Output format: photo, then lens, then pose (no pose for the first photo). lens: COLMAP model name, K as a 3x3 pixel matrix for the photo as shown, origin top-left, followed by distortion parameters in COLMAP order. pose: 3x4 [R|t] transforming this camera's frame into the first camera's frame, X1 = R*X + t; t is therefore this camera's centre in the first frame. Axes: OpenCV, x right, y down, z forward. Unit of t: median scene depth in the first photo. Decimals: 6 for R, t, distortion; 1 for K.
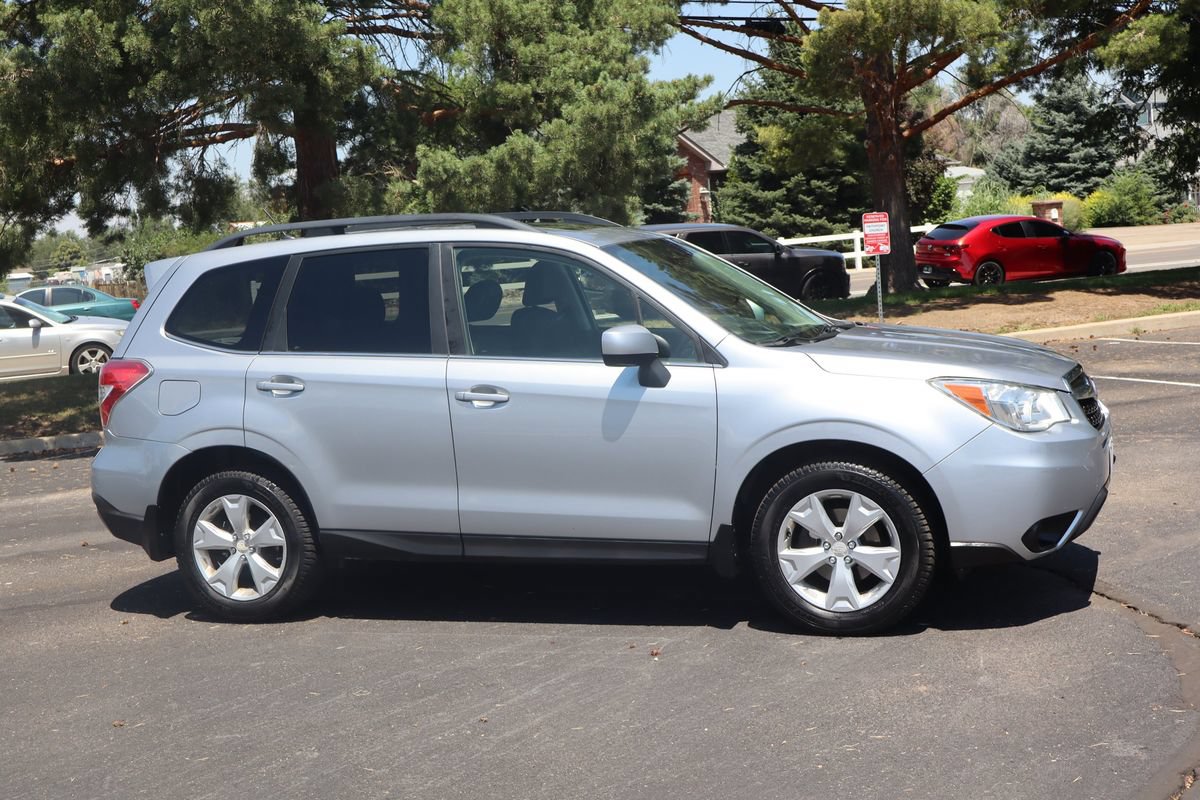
lens RADIAL K [[1571.8, 0, 600.0], [0, 1571.8, 400.0], [0, 0, 1]] dist [0.034798, 0.013151]
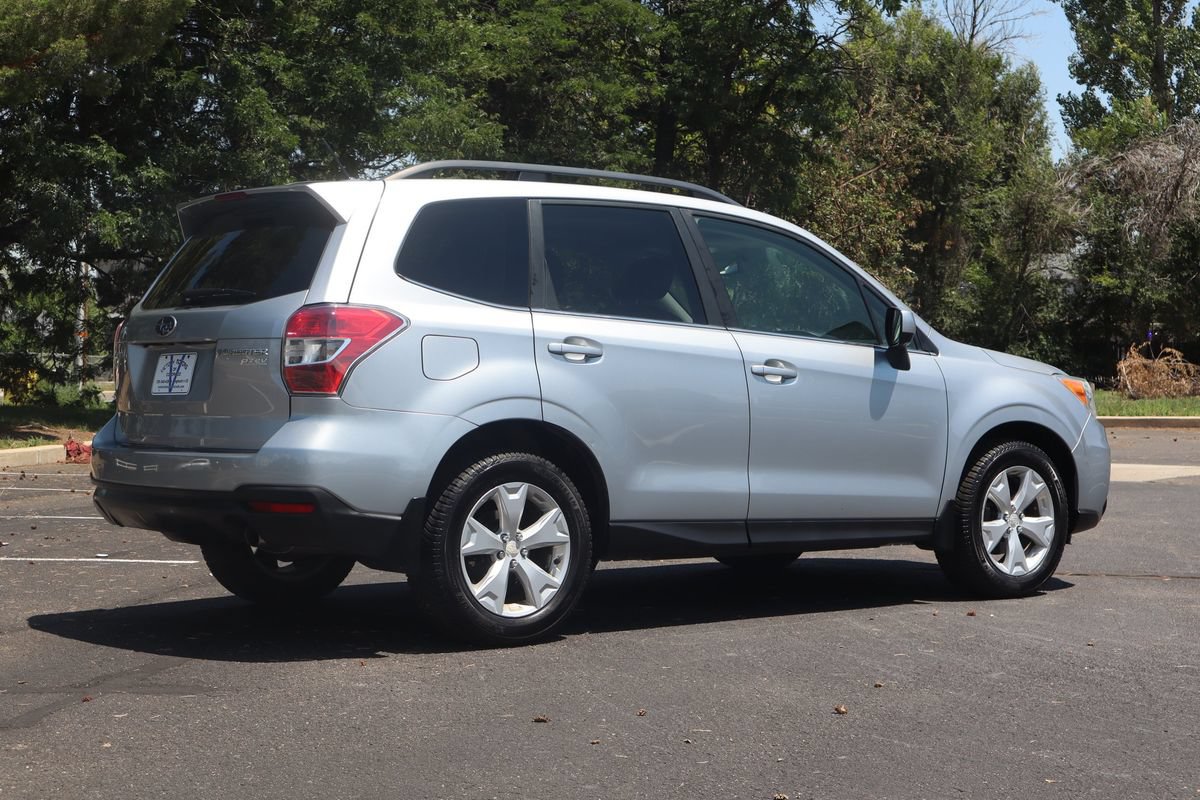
lens RADIAL K [[2013.8, 0, 600.0], [0, 2013.8, 400.0], [0, 0, 1]] dist [0.049758, 0.045886]
pose [[0.527958, 0.063311, 0.846907, -1.081658], [0.047555, 0.993449, -0.103912, 0.127268], [-0.847938, 0.095135, 0.521489, 0.427139]]
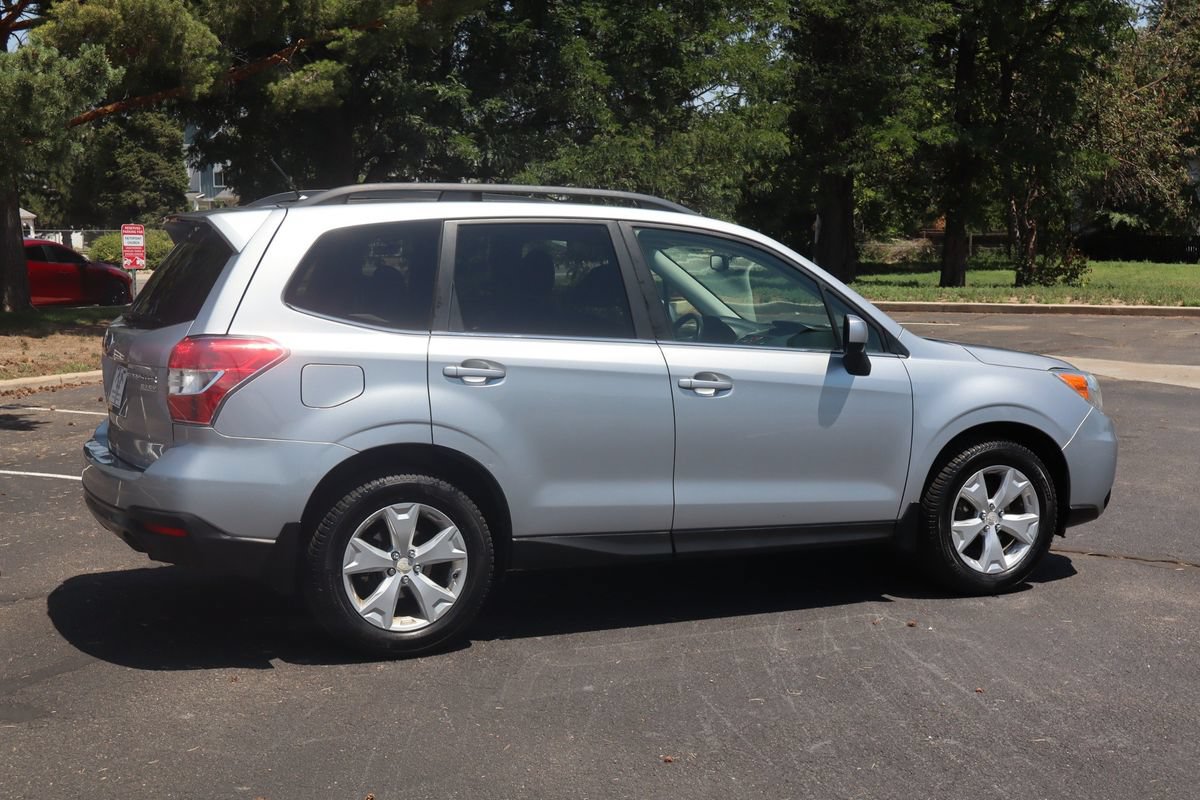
lens RADIAL K [[1571.8, 0, 600.0], [0, 1571.8, 400.0], [0, 0, 1]] dist [0.034798, 0.013151]
pose [[0.712175, 0.002615, 0.701997, -0.742620], [0.015434, 0.999693, -0.019382, 0.023520], [-0.701832, 0.024638, 0.711916, 0.337816]]
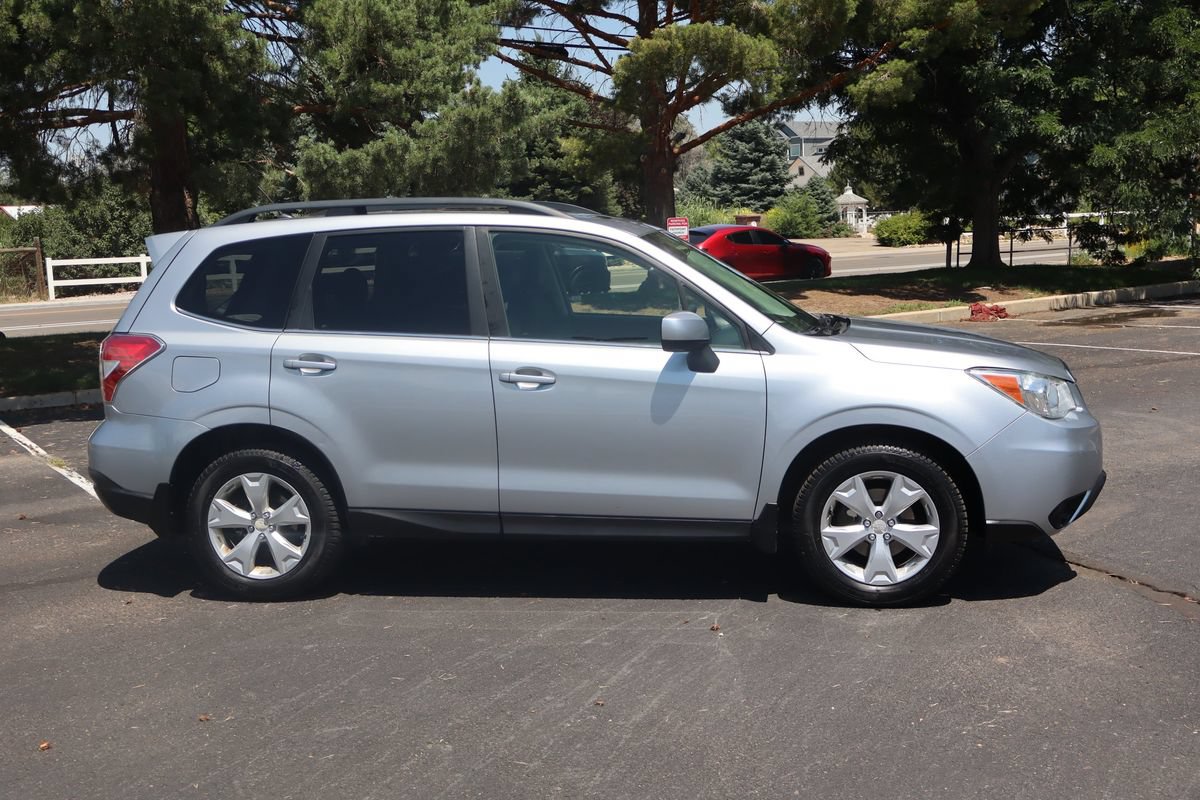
lens RADIAL K [[1344.0, 0, 600.0], [0, 1344.0, 400.0], [0, 0, 1]] dist [0.021780, 0.001839]
pose [[0.980140, 0.011007, 0.197999, -0.188109], [-0.014508, 0.999763, 0.016243, -0.002836], [-0.197773, -0.018793, 0.980068, 0.126518]]
